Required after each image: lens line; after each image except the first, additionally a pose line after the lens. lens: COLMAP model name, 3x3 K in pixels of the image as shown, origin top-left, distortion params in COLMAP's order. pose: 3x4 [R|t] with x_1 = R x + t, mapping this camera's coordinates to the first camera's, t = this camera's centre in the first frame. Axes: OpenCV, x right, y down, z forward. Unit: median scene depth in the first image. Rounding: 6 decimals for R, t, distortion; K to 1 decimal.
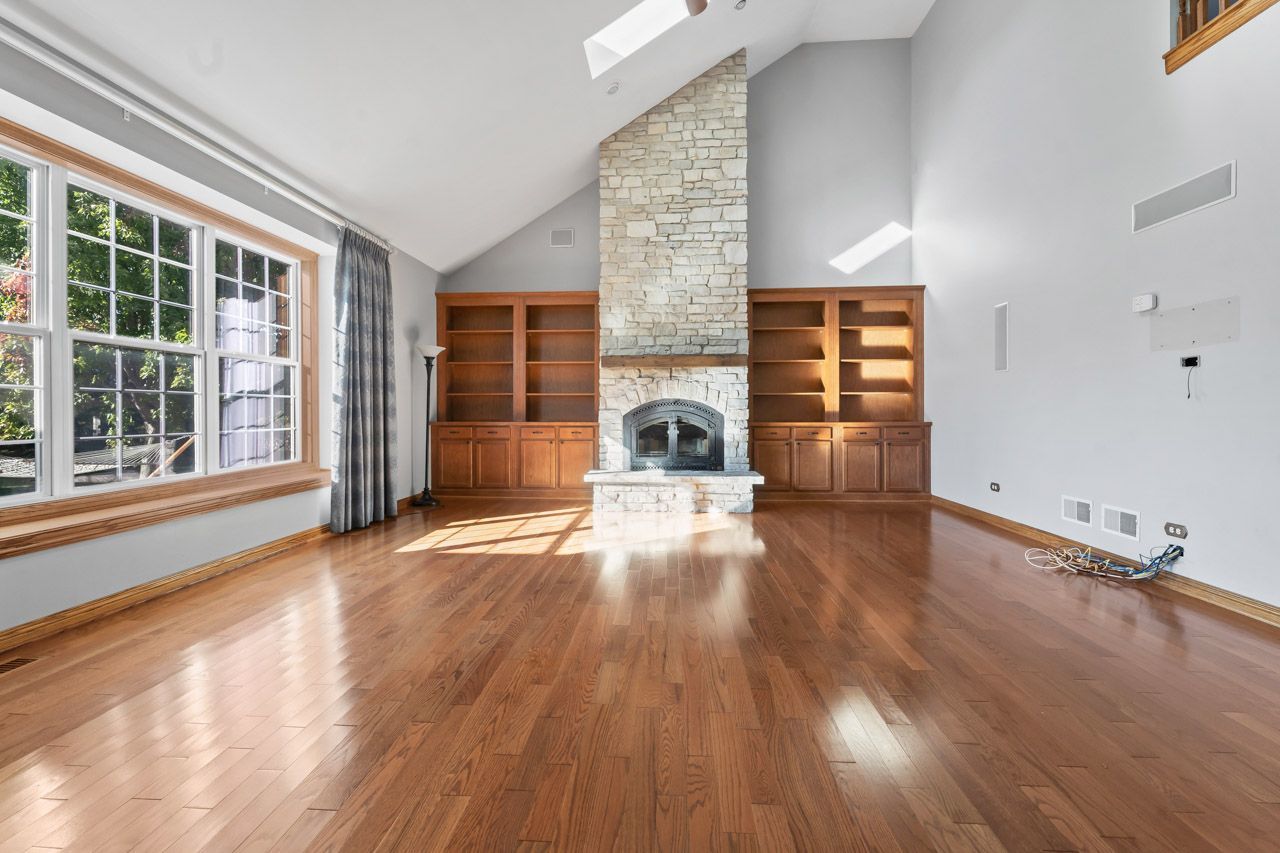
lens RADIAL K [[516.5, 0, 637.4], [0, 516.5, 406.2], [0, 0, 1]] dist [0.003670, -0.000719]
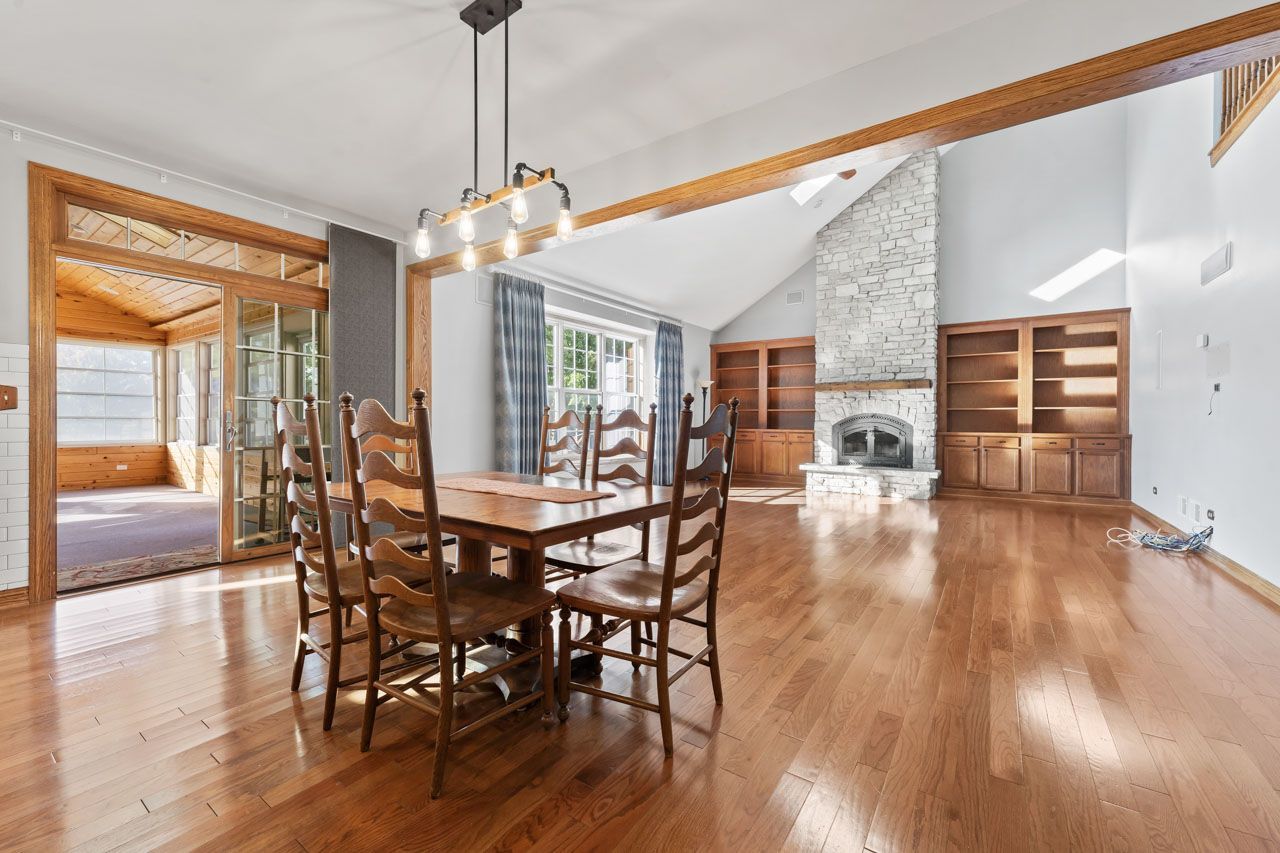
lens RADIAL K [[516.5, 0, 640.6], [0, 516.5, 422.2], [0, 0, 1]] dist [0.003670, -0.000719]
pose [[0.855963, 0.007368, -0.516984, 0.251458], [-0.002611, 0.999947, 0.009928, -0.002994], [0.517030, -0.007148, 0.855938, -0.467156]]
